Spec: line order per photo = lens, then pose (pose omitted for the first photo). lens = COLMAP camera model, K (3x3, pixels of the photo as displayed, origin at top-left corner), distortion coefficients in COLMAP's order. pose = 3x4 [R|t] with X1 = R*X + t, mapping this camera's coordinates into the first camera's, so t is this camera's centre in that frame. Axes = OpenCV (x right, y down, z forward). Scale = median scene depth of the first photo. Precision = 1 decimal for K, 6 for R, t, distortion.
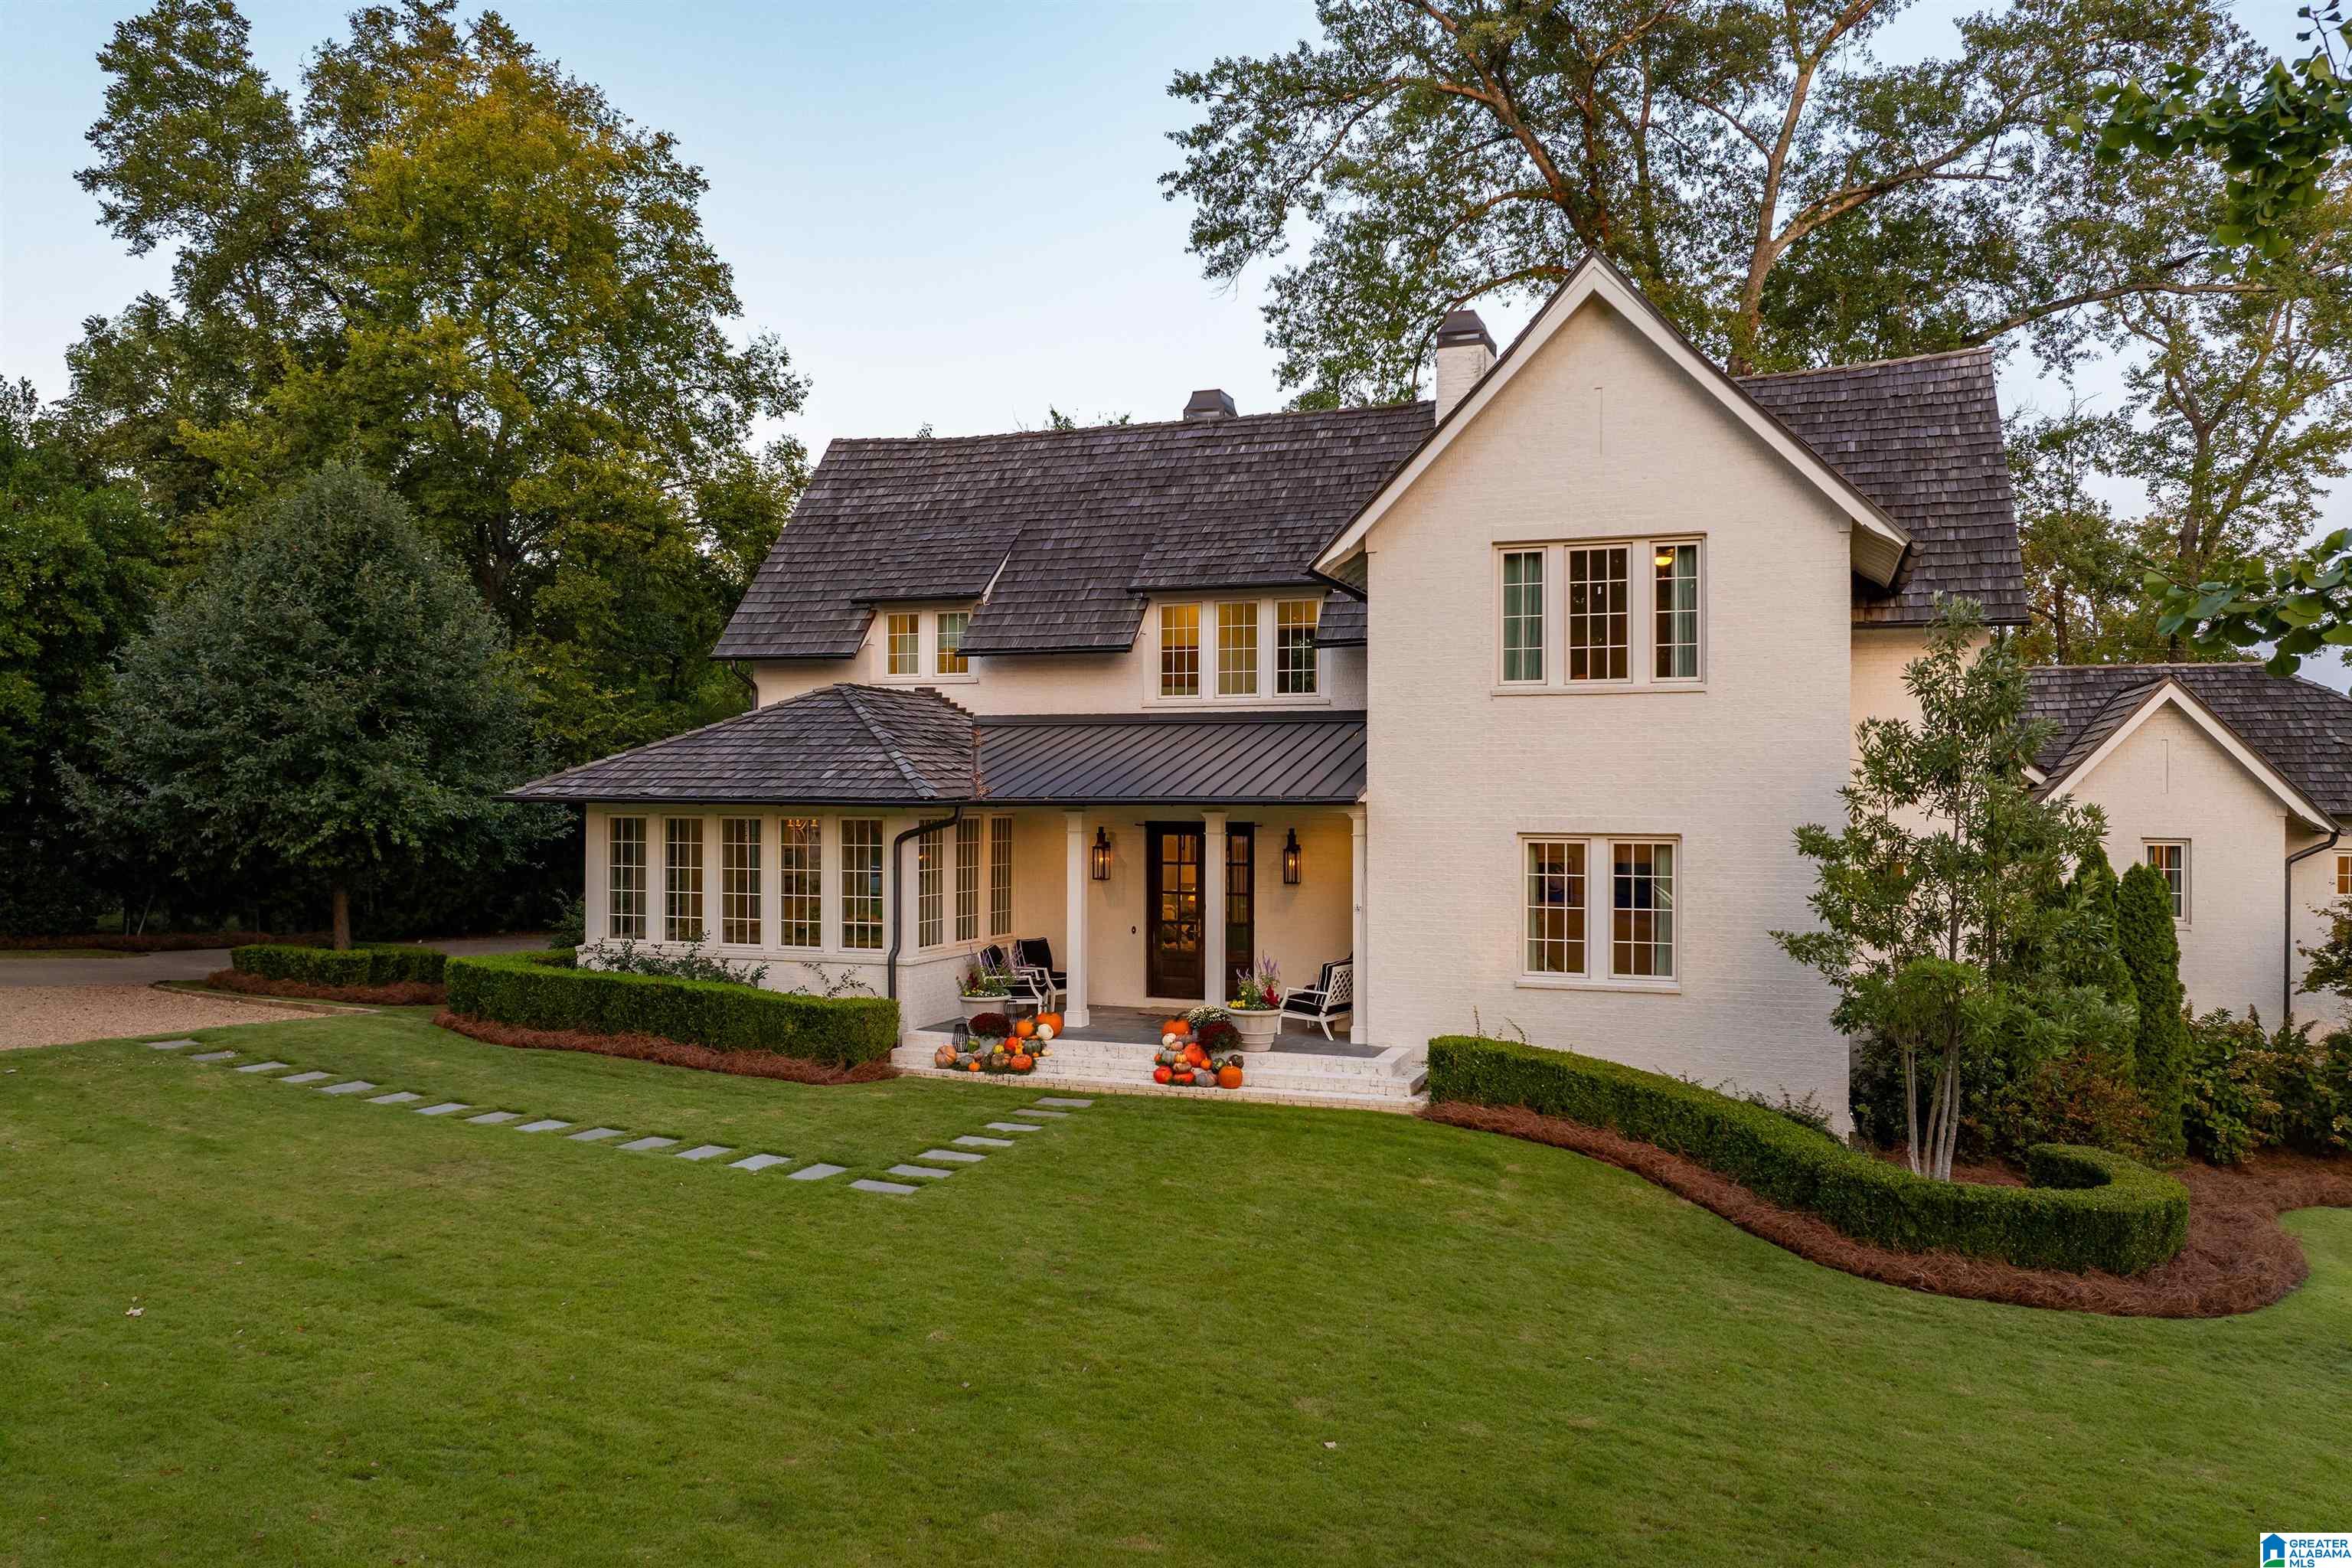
lens RADIAL K [[1731.7, 0, 1216.6], [0, 1731.7, 722.1], [0, 0, 1]] dist [-0.025719, -0.006388]
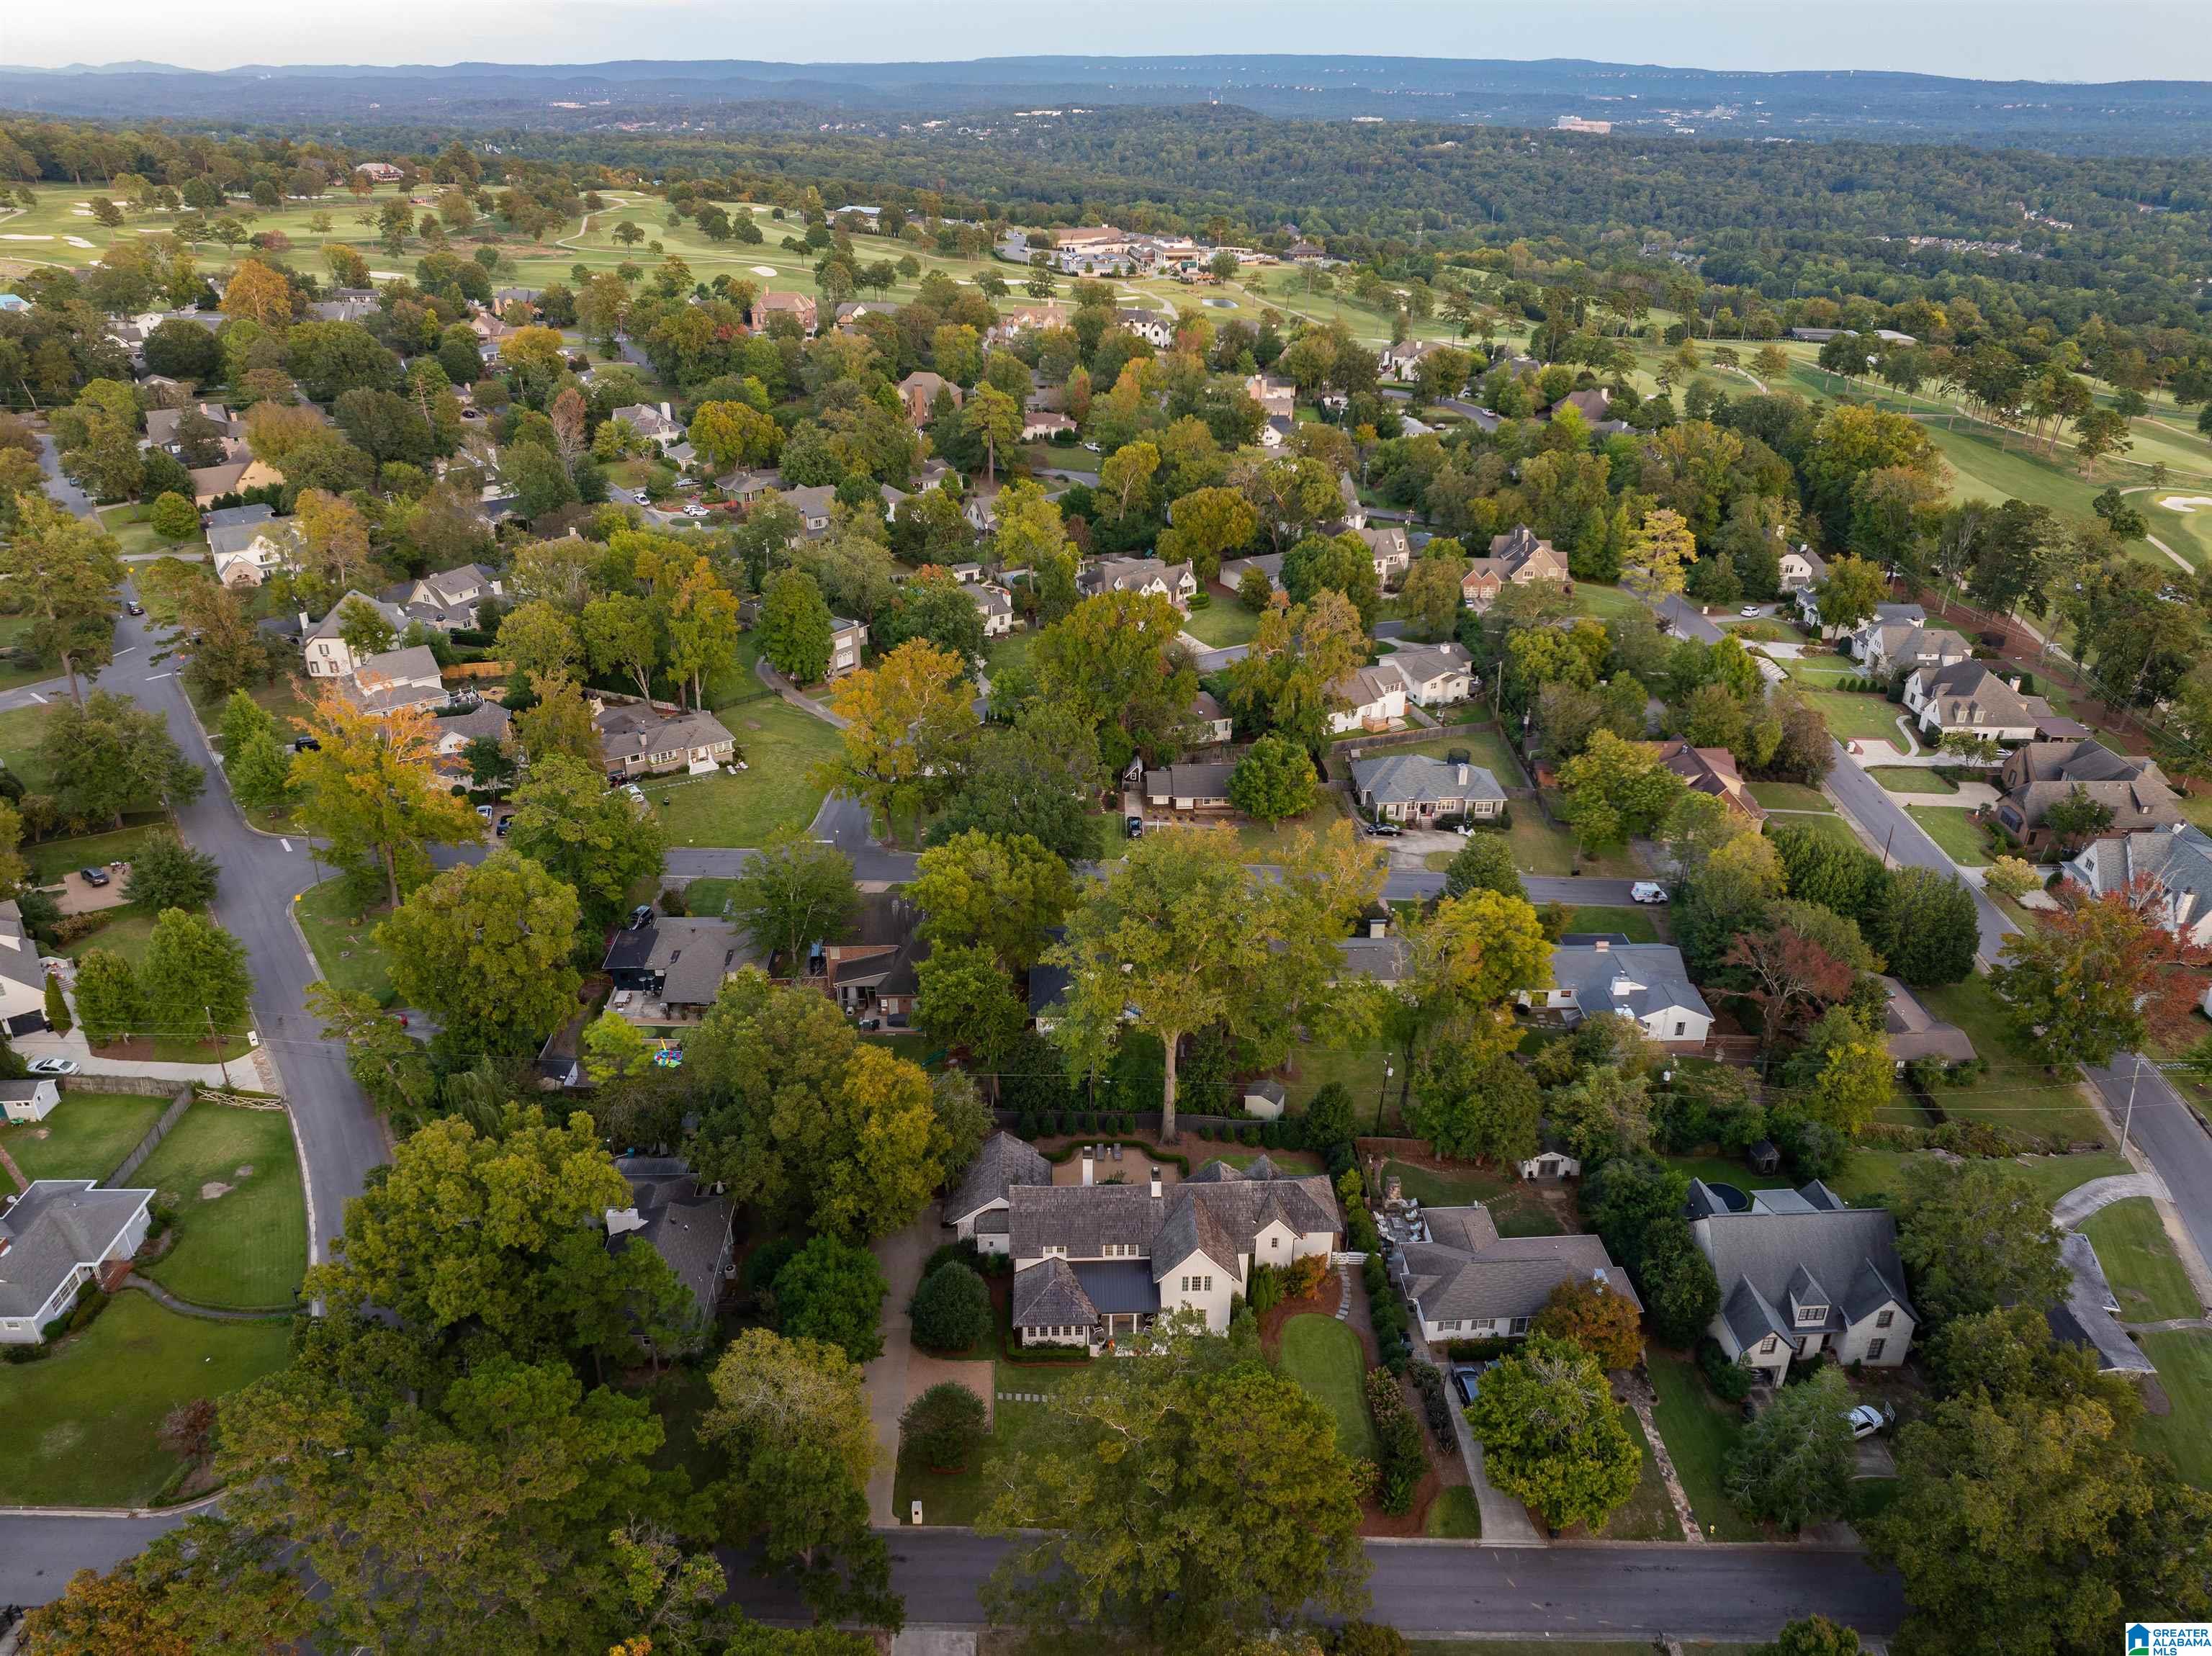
lens RADIAL K [[1556.6, 0, 1106.0], [0, 1556.6, 828.0], [0, 0, 1]] dist [-0.059794, 0.021891]
pose [[0.934255, -0.171548, 0.312631, -1.523281], [-0.004013, 0.871575, 0.490246, -4.124804], [-0.356582, -0.459270, 0.813585, -2.662994]]
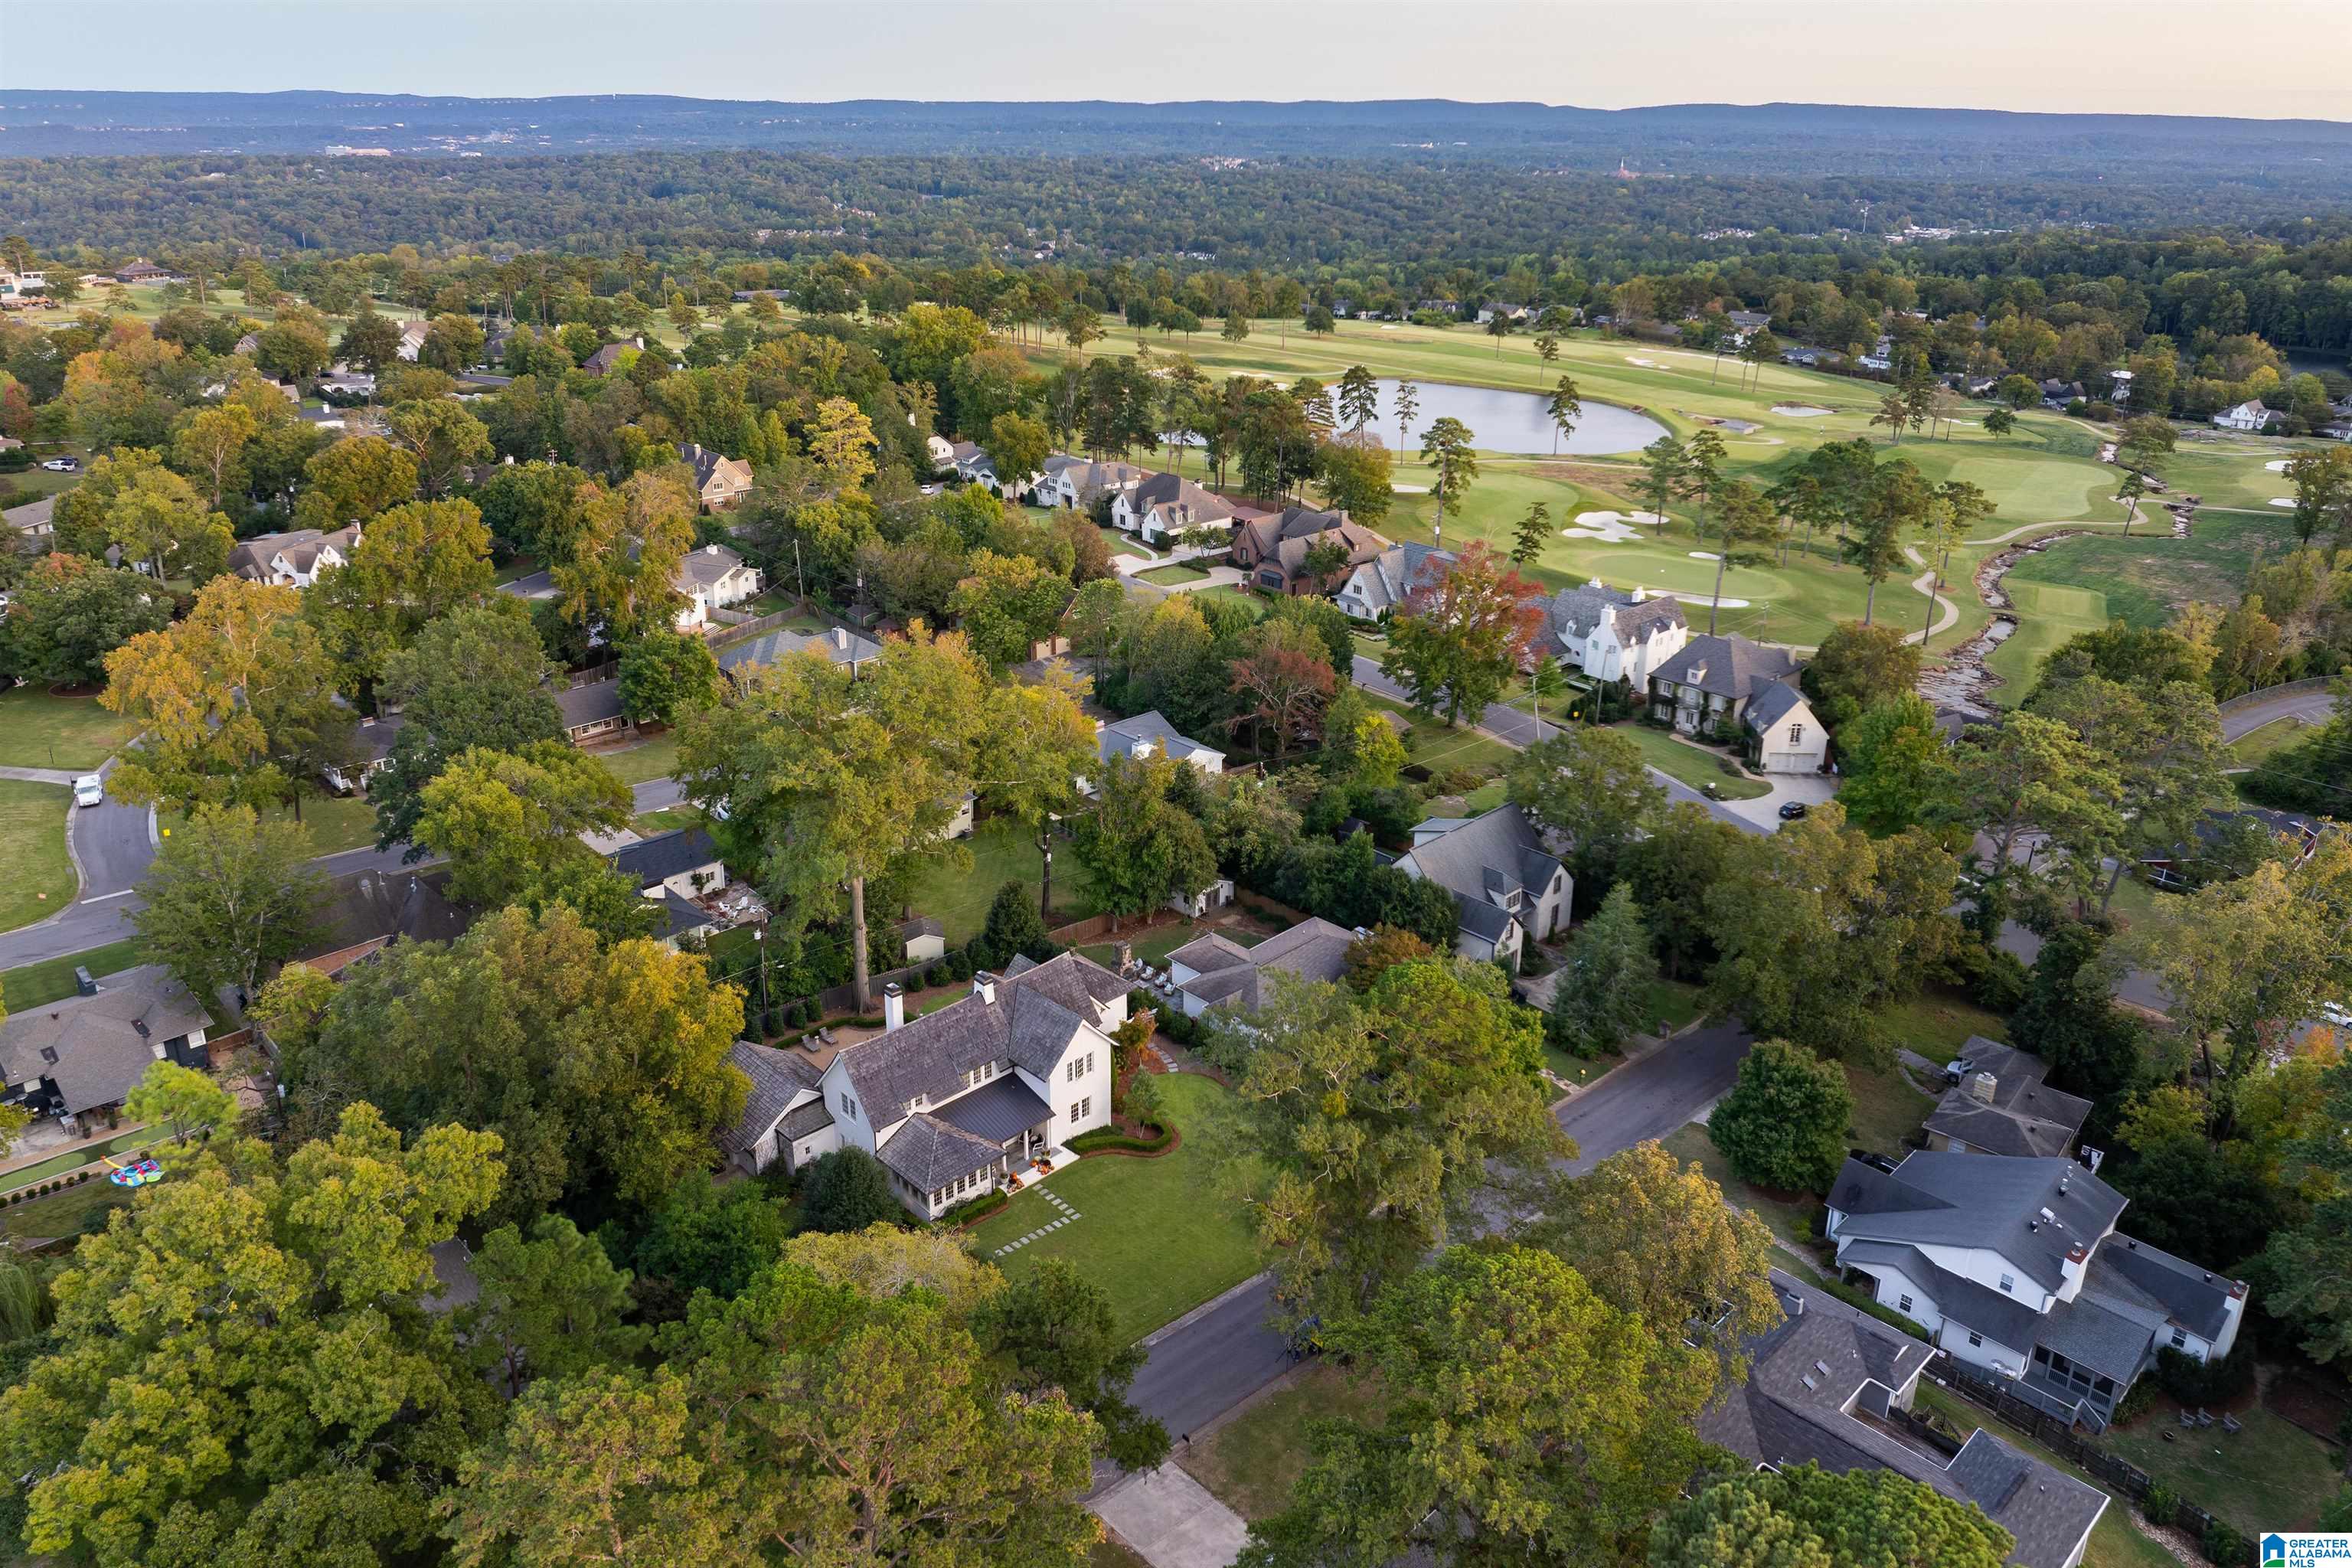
lens RADIAL K [[1654.9, 0, 1174.7], [0, 1654.9, 697.3], [0, 0, 1]] dist [-0.038309, -0.009820]
pose [[0.452031, -0.311527, 0.835834, -3.596476], [-0.044165, 0.928066, 0.369788, -3.036820], [-0.890908, -0.204070, 0.405756, -1.190783]]
